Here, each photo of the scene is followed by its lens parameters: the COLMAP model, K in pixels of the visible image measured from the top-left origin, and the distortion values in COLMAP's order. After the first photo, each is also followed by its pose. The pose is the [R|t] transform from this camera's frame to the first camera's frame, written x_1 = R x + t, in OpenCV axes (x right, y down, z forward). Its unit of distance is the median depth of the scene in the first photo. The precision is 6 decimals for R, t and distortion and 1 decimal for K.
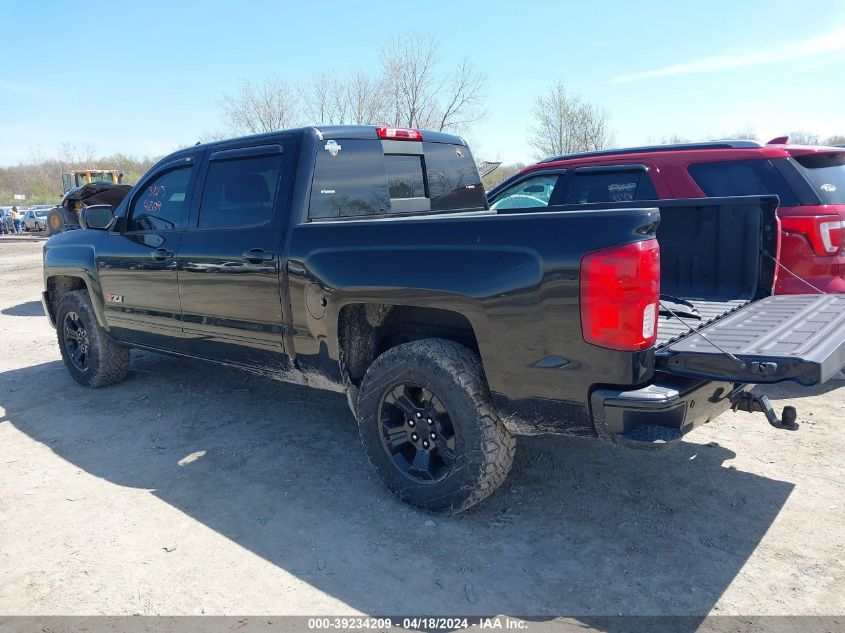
lens RADIAL K [[683.8, 0, 421.8], [0, 683.8, 311.1], [0, 0, 1]] dist [0.055766, -0.116806]
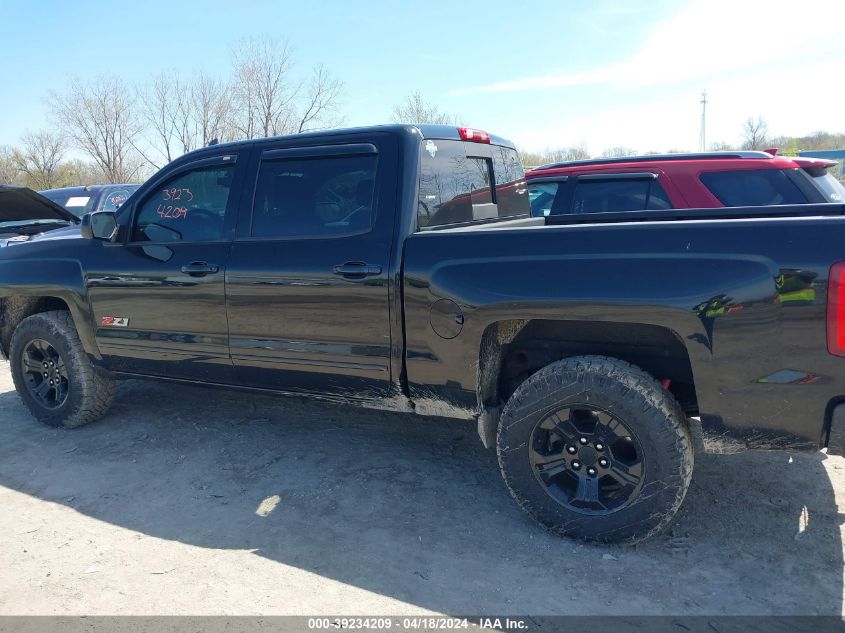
lens RADIAL K [[682.0, 0, 422.5], [0, 682.0, 316.5], [0, 0, 1]] dist [0.012362, -0.010641]
pose [[0.974238, -0.031086, 0.223371, -0.341270], [0.031577, 0.999500, 0.001376, -0.018125], [-0.223302, 0.005713, 0.974733, 0.128197]]
